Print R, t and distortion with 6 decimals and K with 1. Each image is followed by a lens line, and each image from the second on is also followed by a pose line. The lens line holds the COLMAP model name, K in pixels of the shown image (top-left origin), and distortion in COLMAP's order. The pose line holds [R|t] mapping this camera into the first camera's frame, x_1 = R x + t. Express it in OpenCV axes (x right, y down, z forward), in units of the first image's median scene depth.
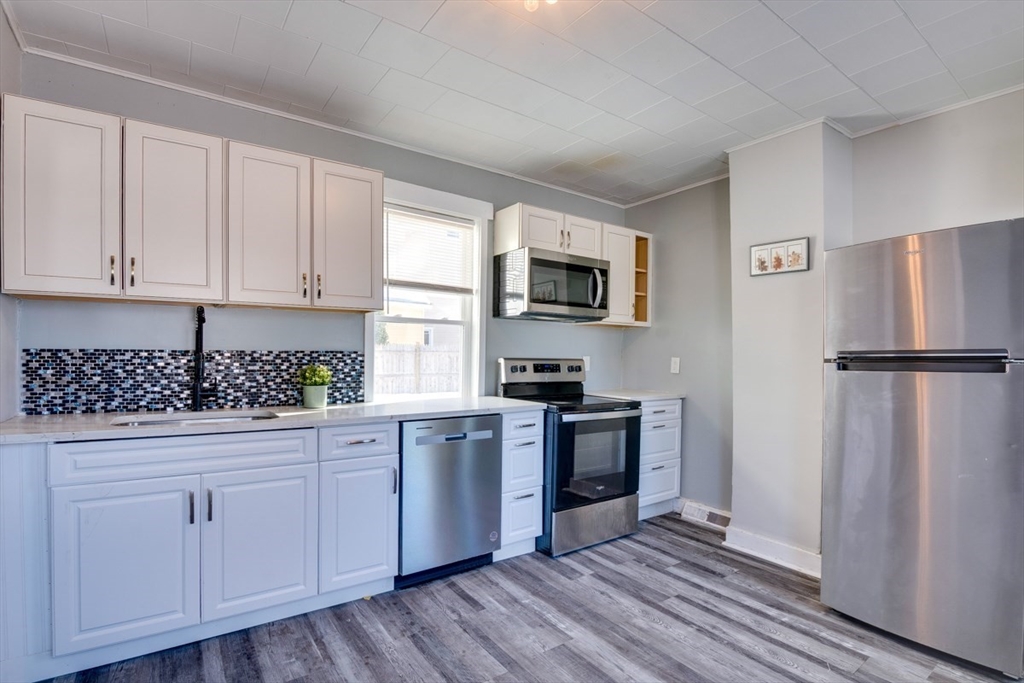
lens RADIAL K [[493.9, 0, 512.1], [0, 493.9, 357.6], [0, 0, 1]] dist [-0.036853, -0.000551]
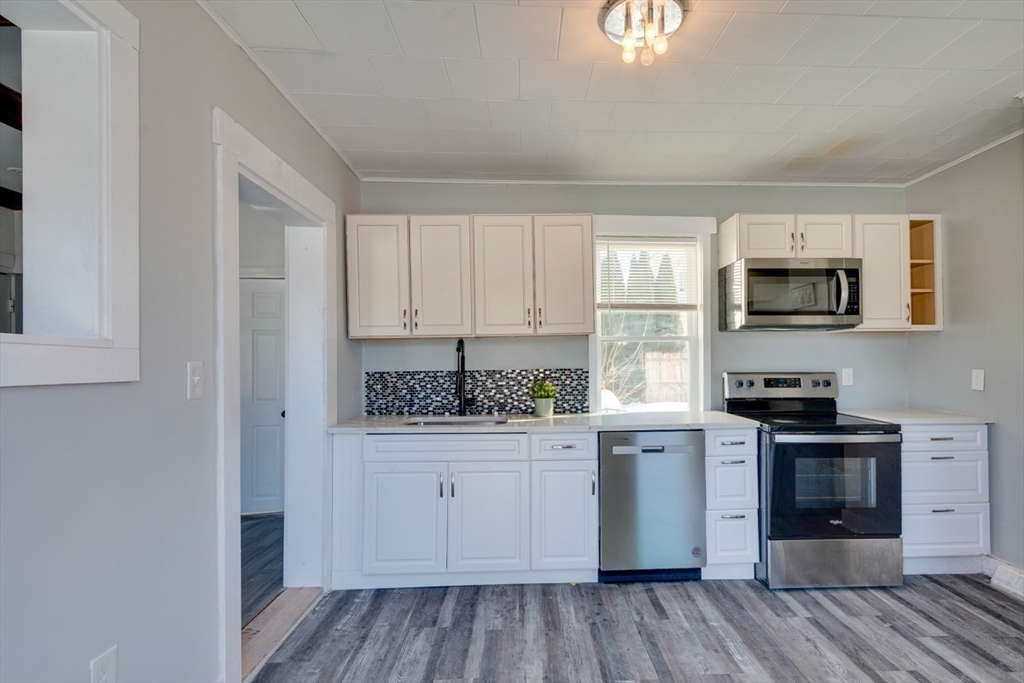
lens RADIAL K [[495.9, 0, 541.9], [0, 495.9, 346.4], [0, 0, 1]] dist [0.007379, -0.000899]
pose [[0.833867, -0.034275, -0.550901, 0.273310], [0.015516, 0.999131, -0.038676, -0.023398], [0.551748, 0.023703, 0.833674, -0.034391]]
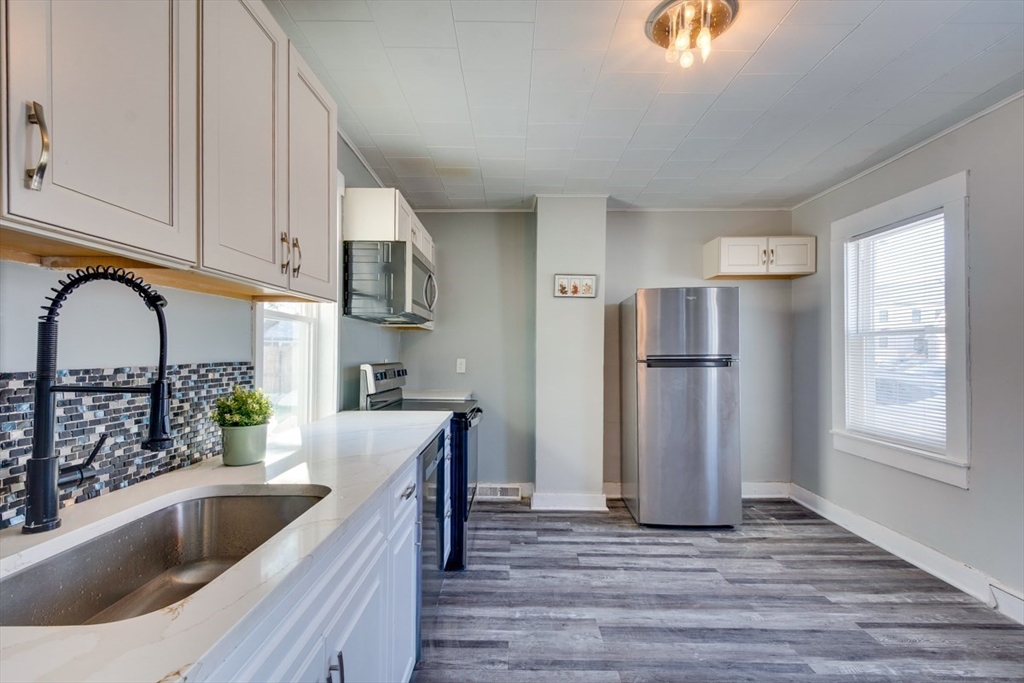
lens RADIAL K [[461.6, 0, 510.1], [0, 461.6, 346.6], [0, 0, 1]] dist [0.007056, 0.000110]
pose [[0.575475, 0.001451, 0.817818, -0.650666], [0.006352, 0.999960, -0.006244, -0.028499], [-0.817795, 0.008788, 0.575443, 0.420682]]
